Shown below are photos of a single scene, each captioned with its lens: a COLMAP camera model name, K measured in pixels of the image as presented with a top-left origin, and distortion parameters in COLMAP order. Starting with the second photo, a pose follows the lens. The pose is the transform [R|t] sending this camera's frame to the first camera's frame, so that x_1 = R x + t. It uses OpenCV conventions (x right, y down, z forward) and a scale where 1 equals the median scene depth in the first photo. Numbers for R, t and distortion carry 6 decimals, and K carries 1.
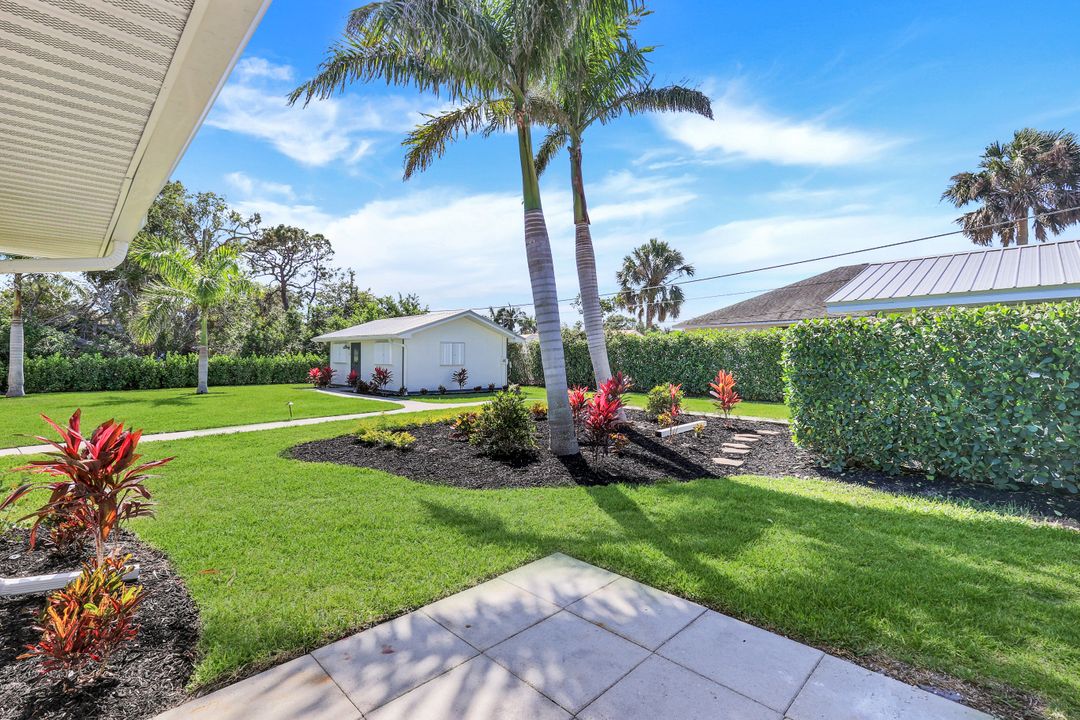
lens RADIAL K [[469.9, 0, 537.8], [0, 469.9, 354.1], [0, 0, 1]] dist [-0.003231, 0.000340]
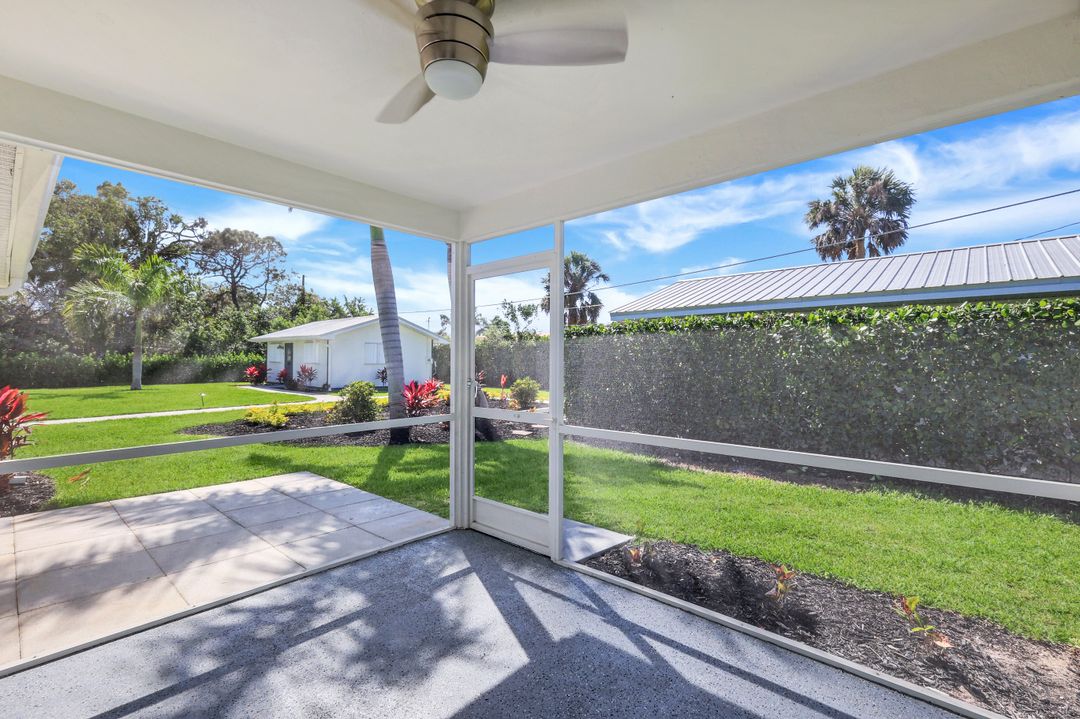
lens RADIAL K [[469.9, 0, 544.1], [0, 469.9, 357.2], [0, 0, 1]] dist [-0.003231, 0.000340]
pose [[0.997969, 0.001370, 0.063694, 0.108404], [-0.001624, 0.999991, 0.003930, 0.002847], [-0.063688, -0.004026, 0.997962, -0.095790]]
